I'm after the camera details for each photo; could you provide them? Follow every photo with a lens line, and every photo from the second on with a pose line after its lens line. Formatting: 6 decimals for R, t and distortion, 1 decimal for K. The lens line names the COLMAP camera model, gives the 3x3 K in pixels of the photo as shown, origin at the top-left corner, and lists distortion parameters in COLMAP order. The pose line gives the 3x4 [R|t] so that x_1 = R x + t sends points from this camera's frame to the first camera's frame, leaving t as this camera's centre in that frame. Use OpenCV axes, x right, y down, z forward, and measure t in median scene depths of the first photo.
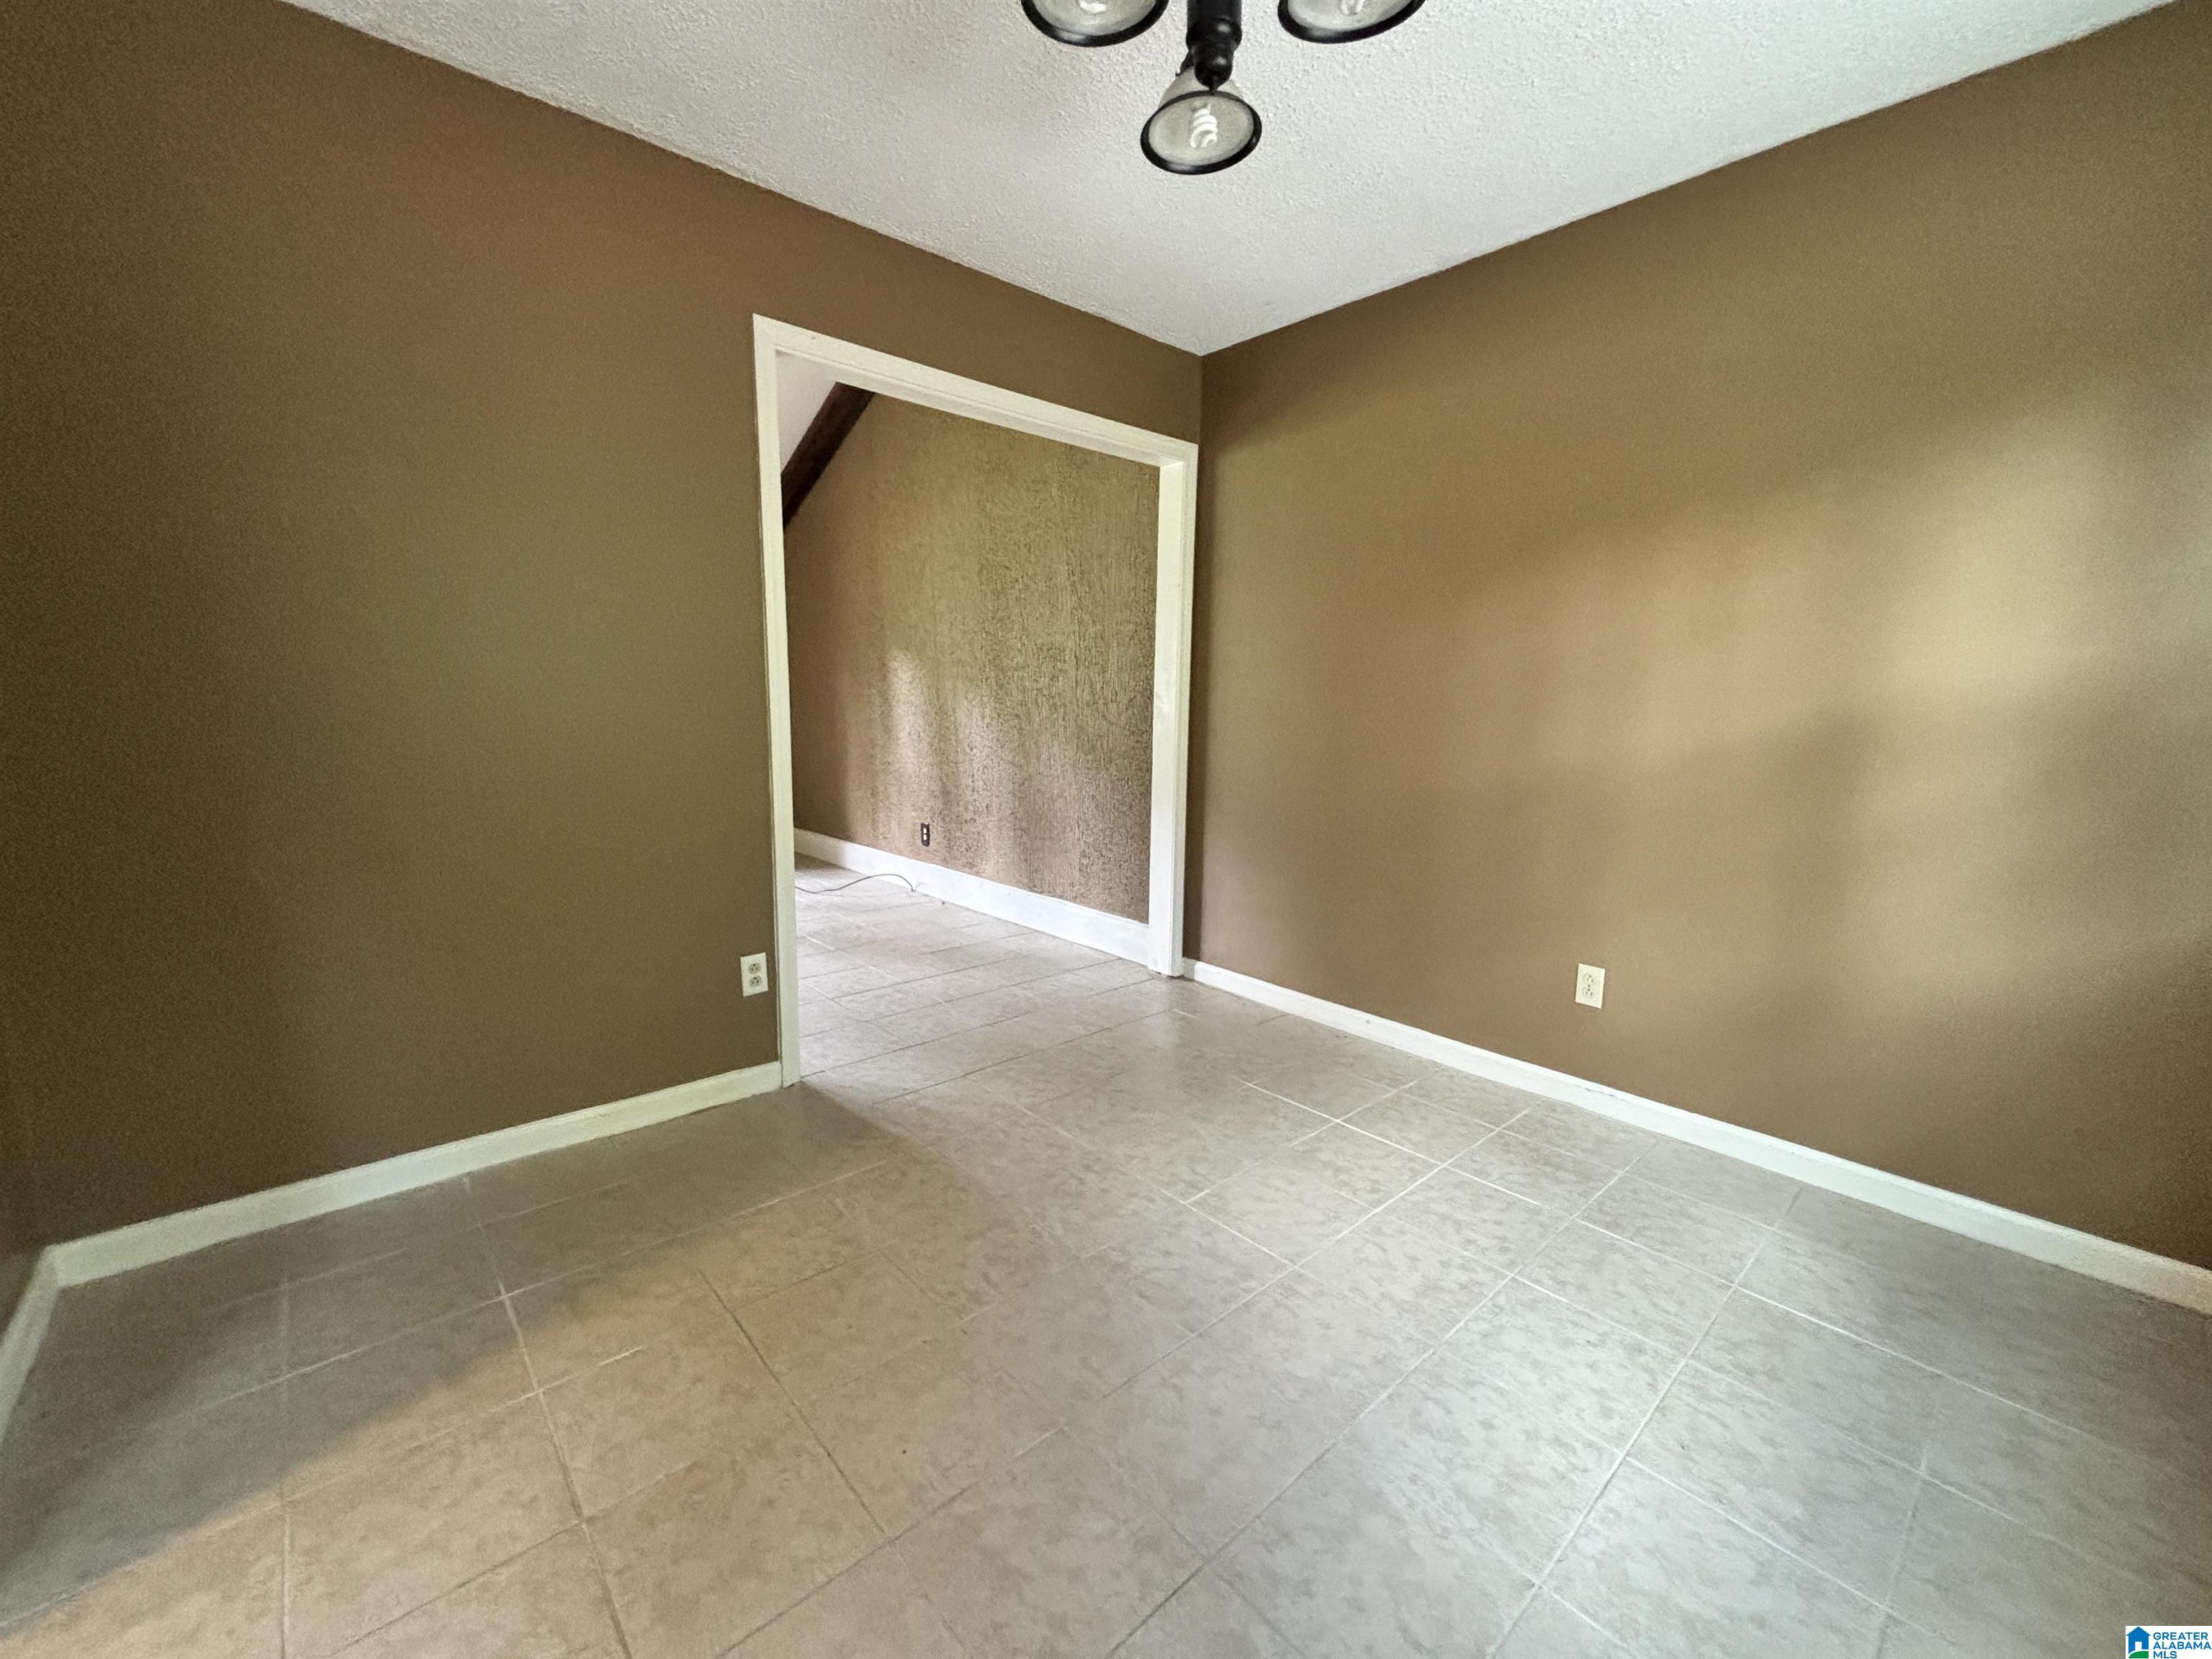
lens RADIAL K [[900.9, 0, 1106.0], [0, 900.9, 829.5], [0, 0, 1]] dist [0.000657, 0.000154]
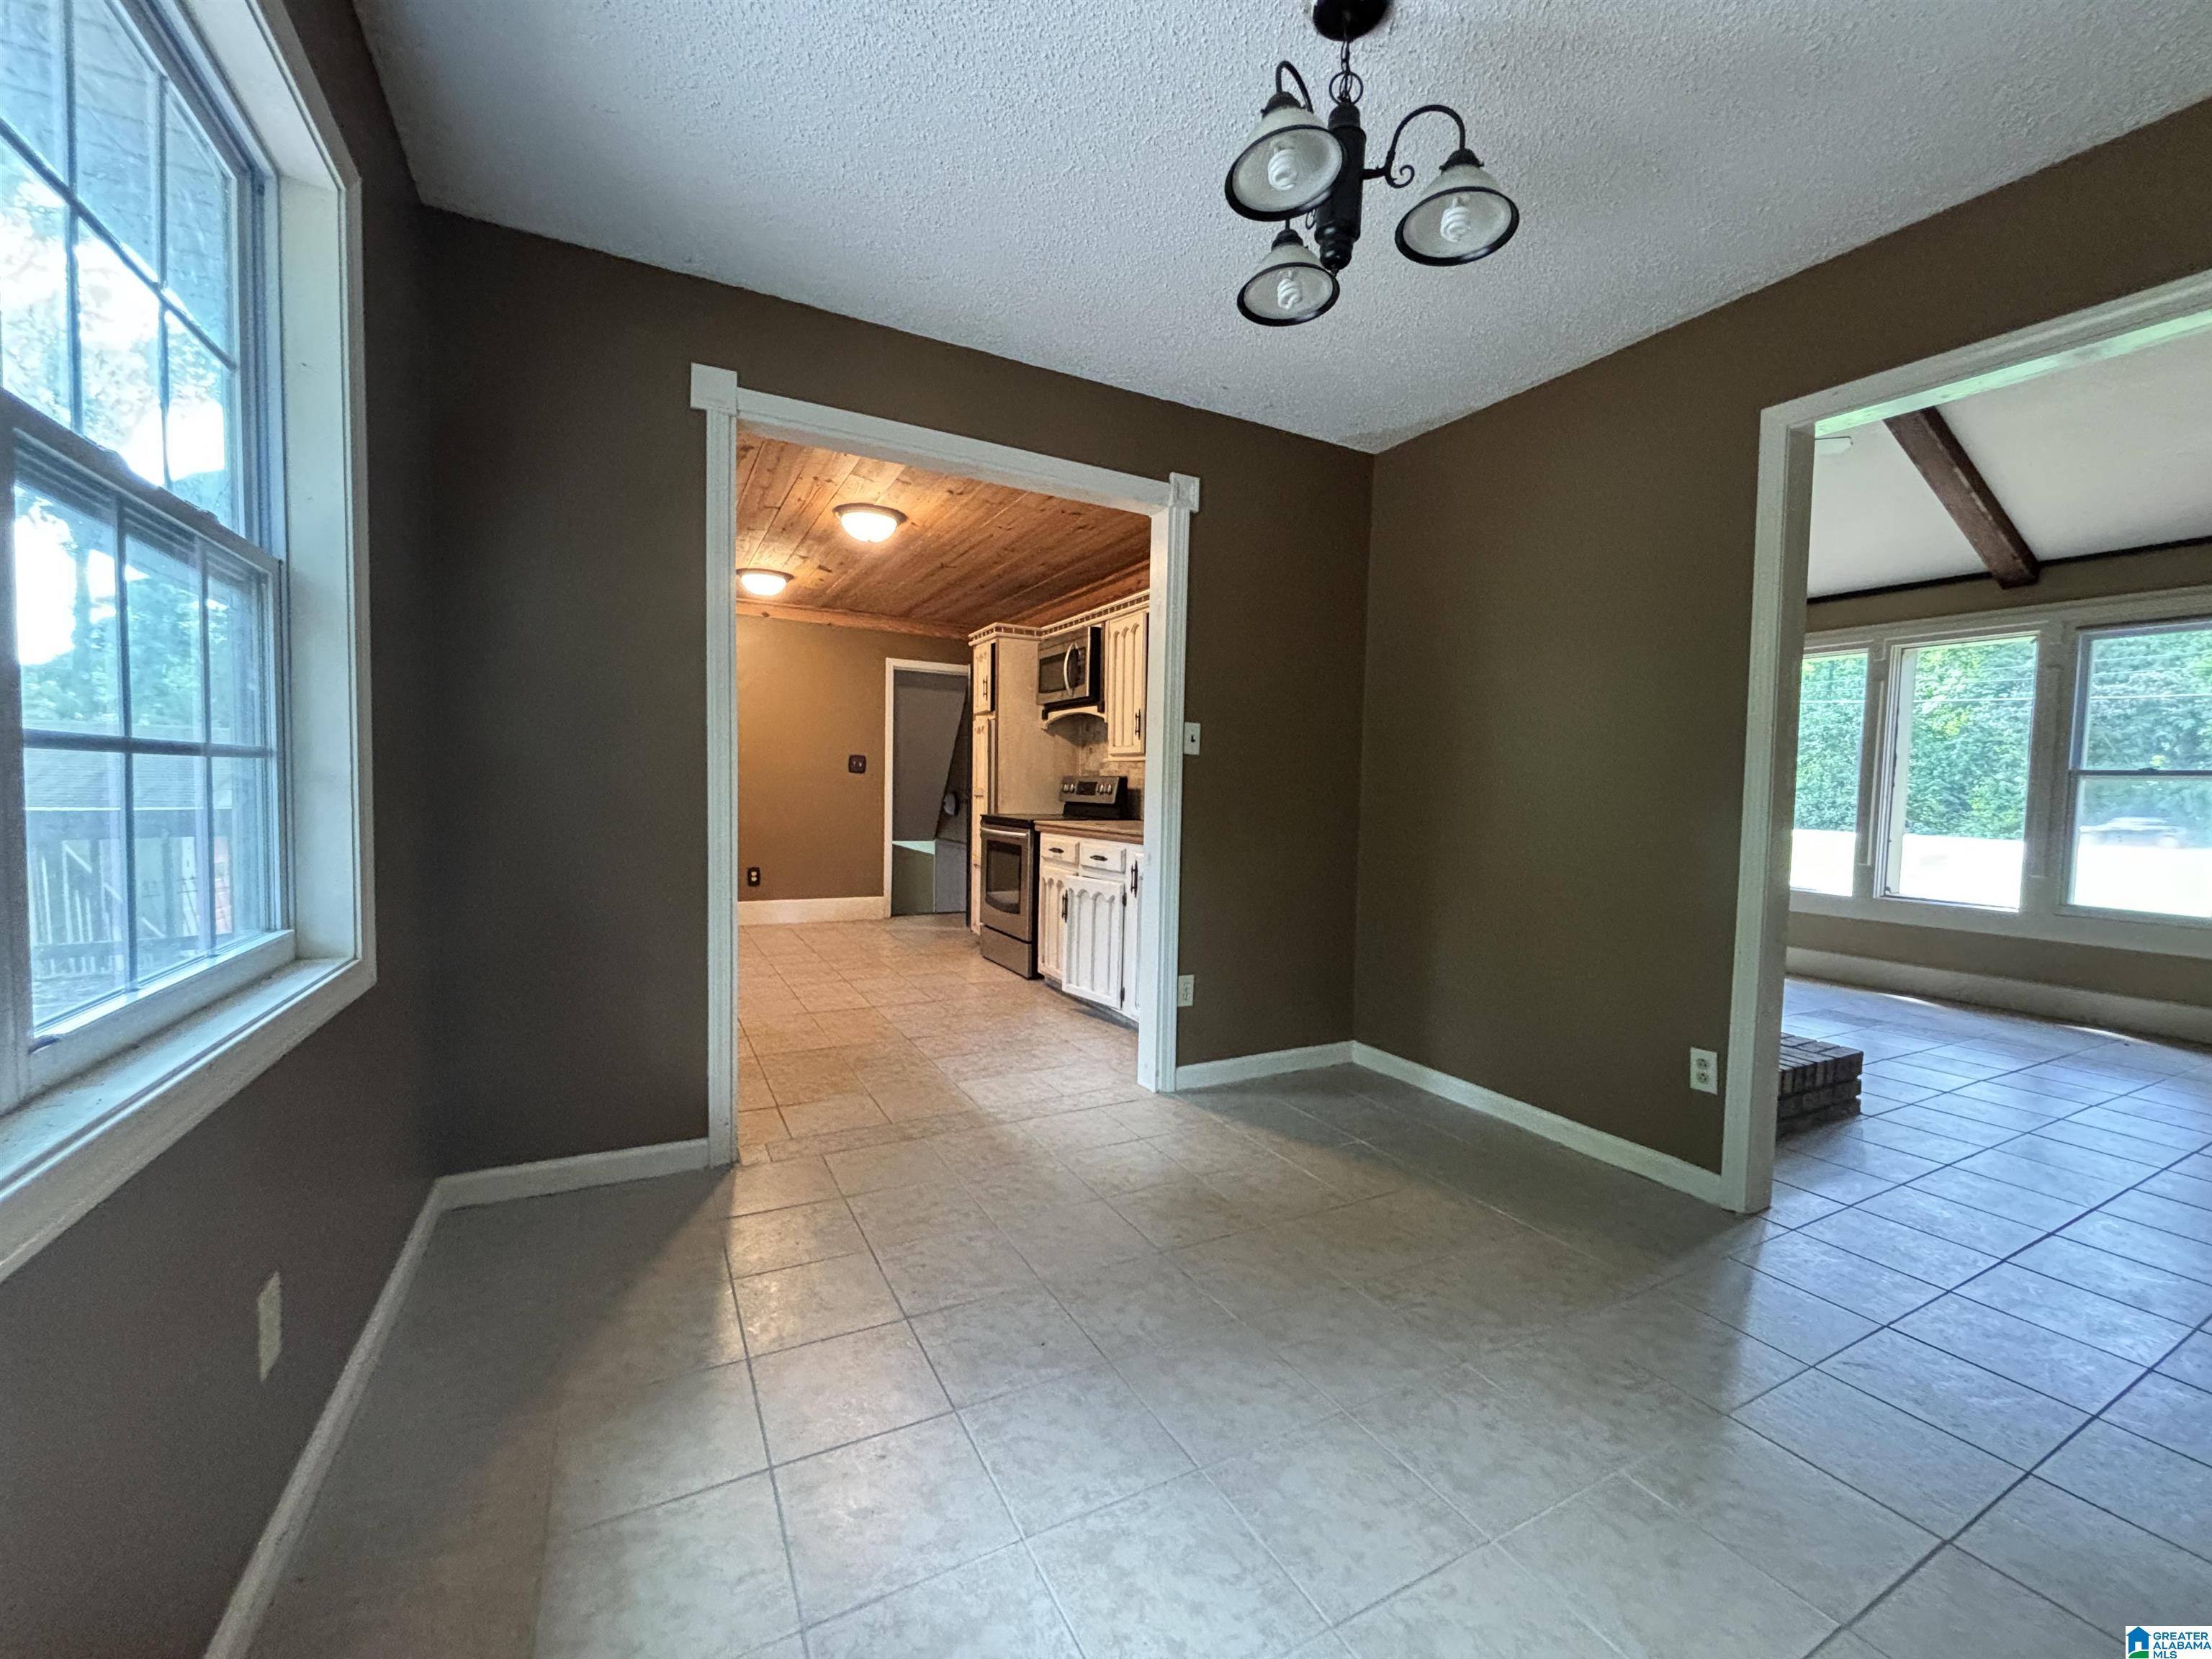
lens RADIAL K [[901.0, 0, 1106.0], [0, 901.0, 829.5], [0, 0, 1]] dist [0.000615, 0.000392]
pose [[-0.238397, 0.023036, -0.970895, 0.866005], [-0.163538, 0.984490, 0.063514, -0.064341], [0.957300, 0.173919, -0.230932, 0.686493]]
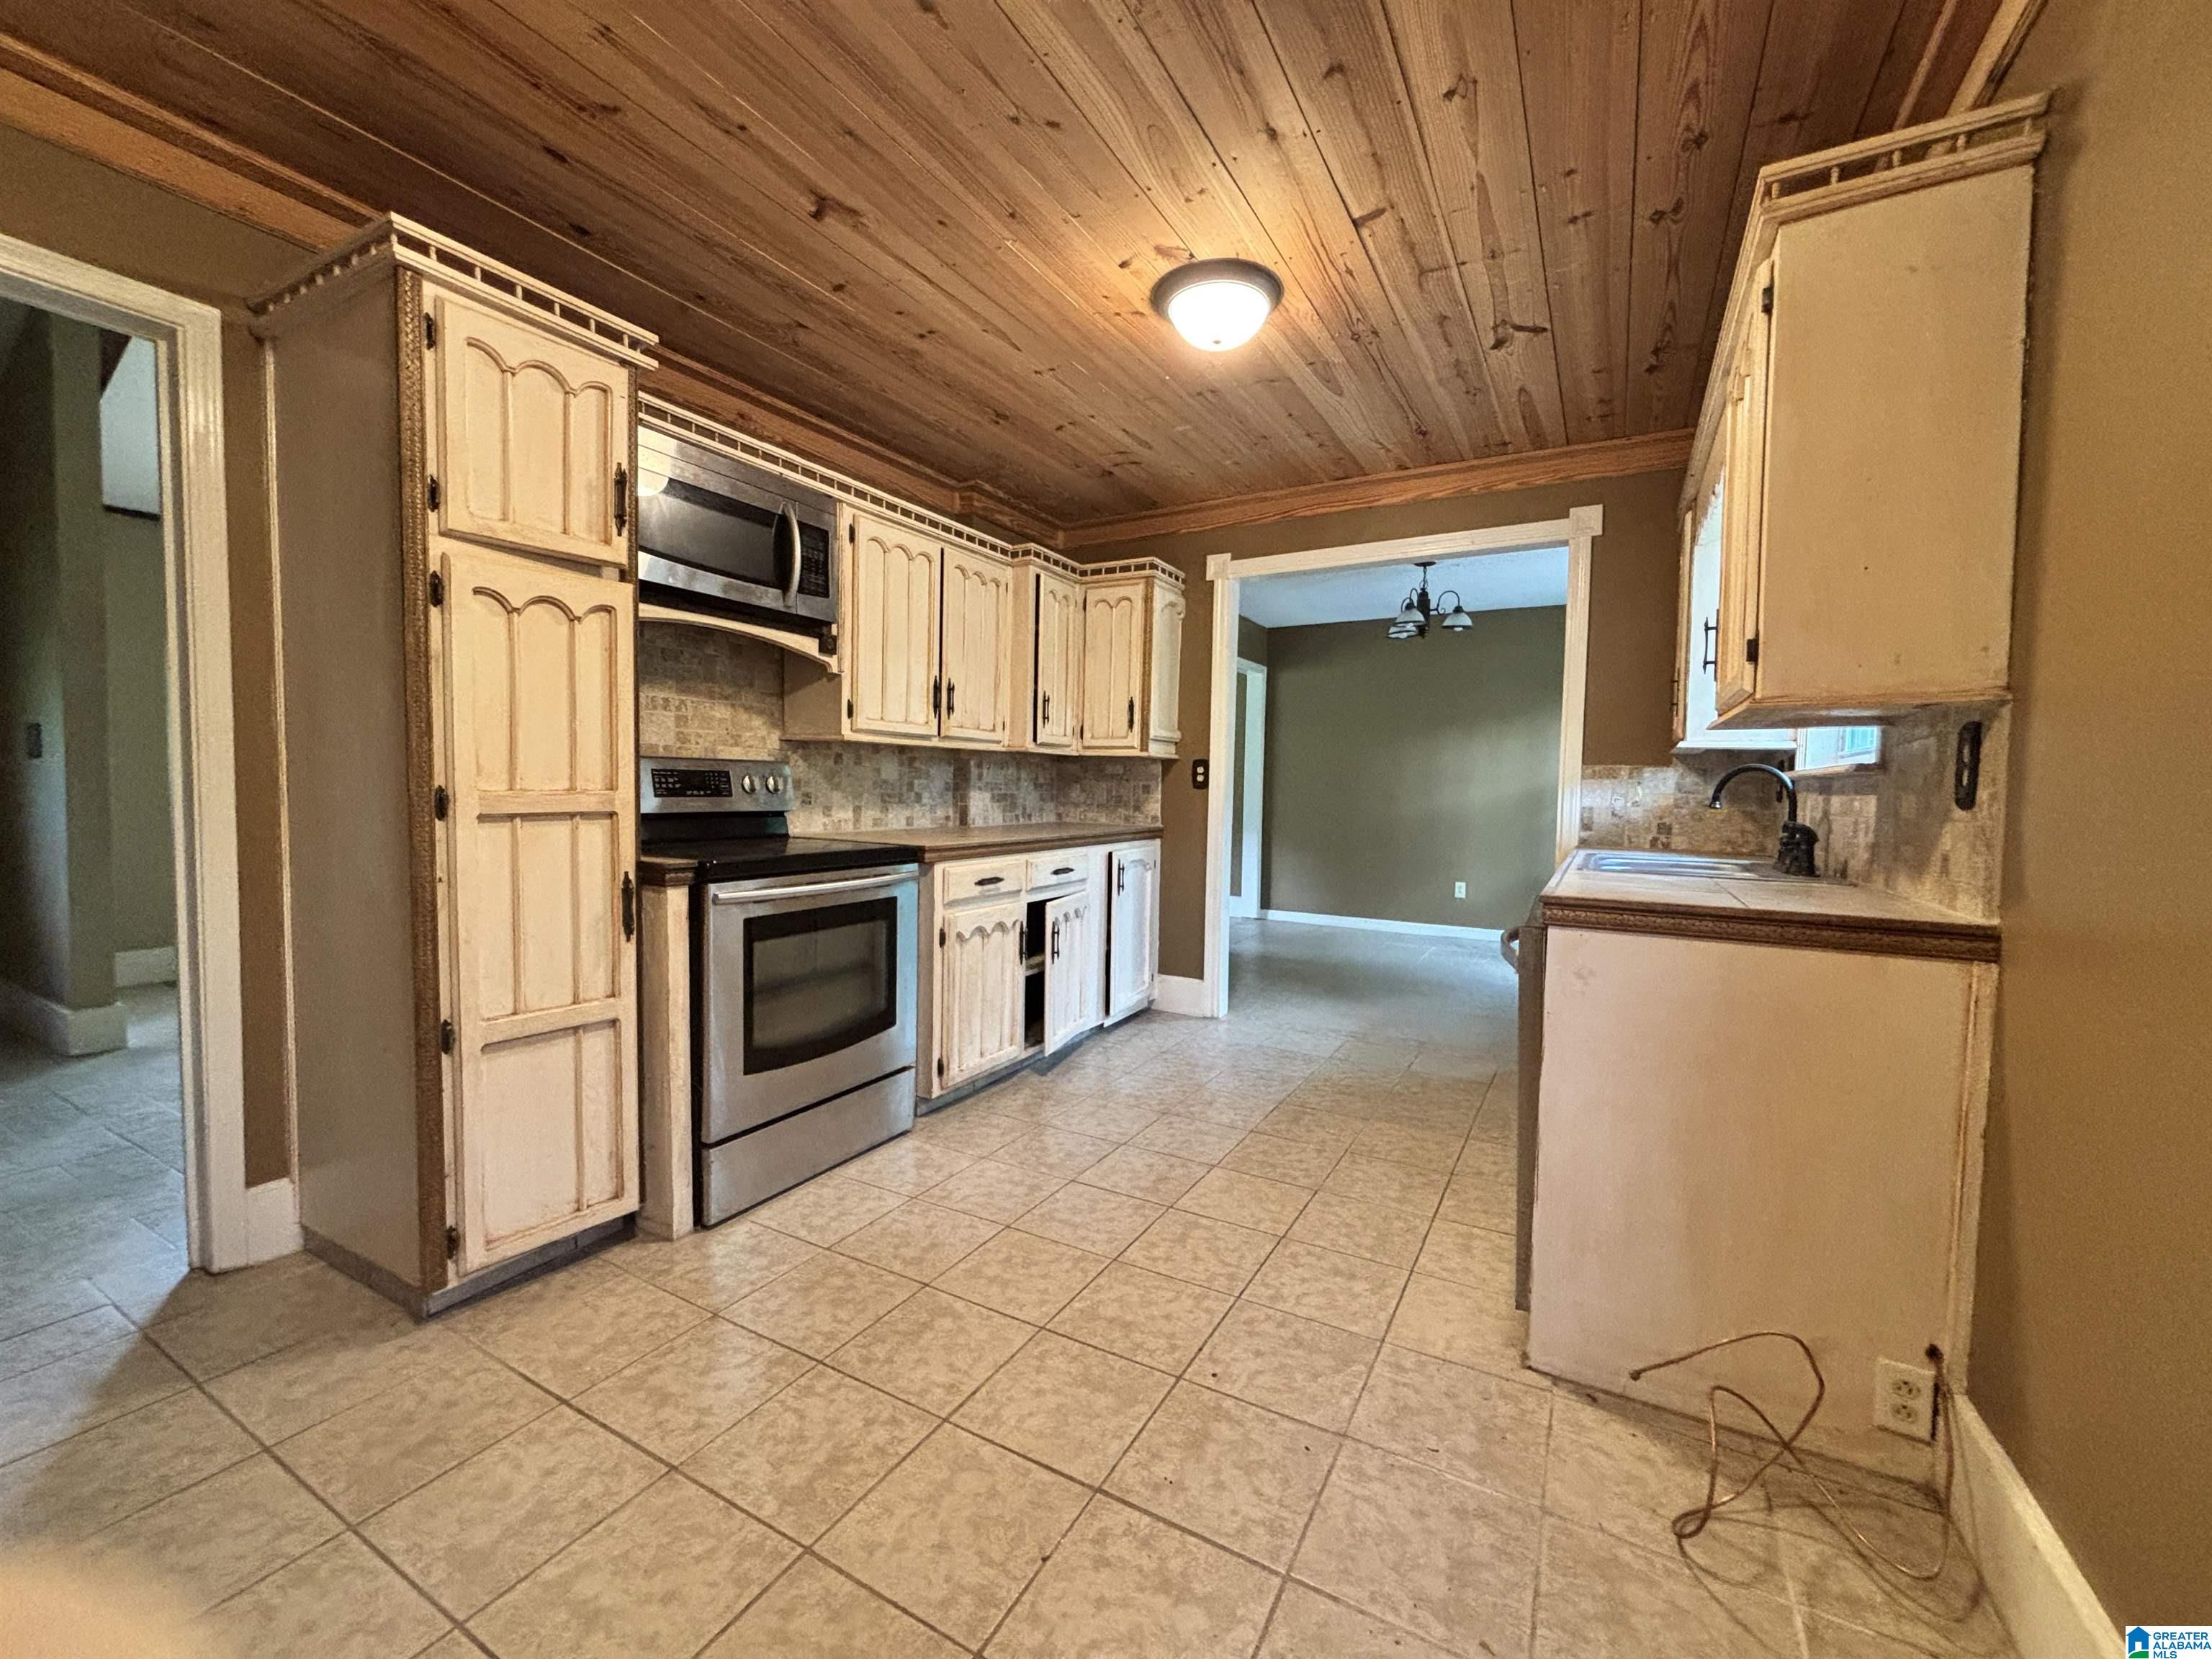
lens RADIAL K [[901.0, 0, 1106.0], [0, 901.0, 829.5], [0, 0, 1]] dist [0.000615, 0.000392]
pose [[0.944075, -0.013116, 0.329471, -1.681960], [0.041391, 0.996019, -0.078953, 0.200666], [-0.327124, 0.088174, 0.940859, -1.504228]]
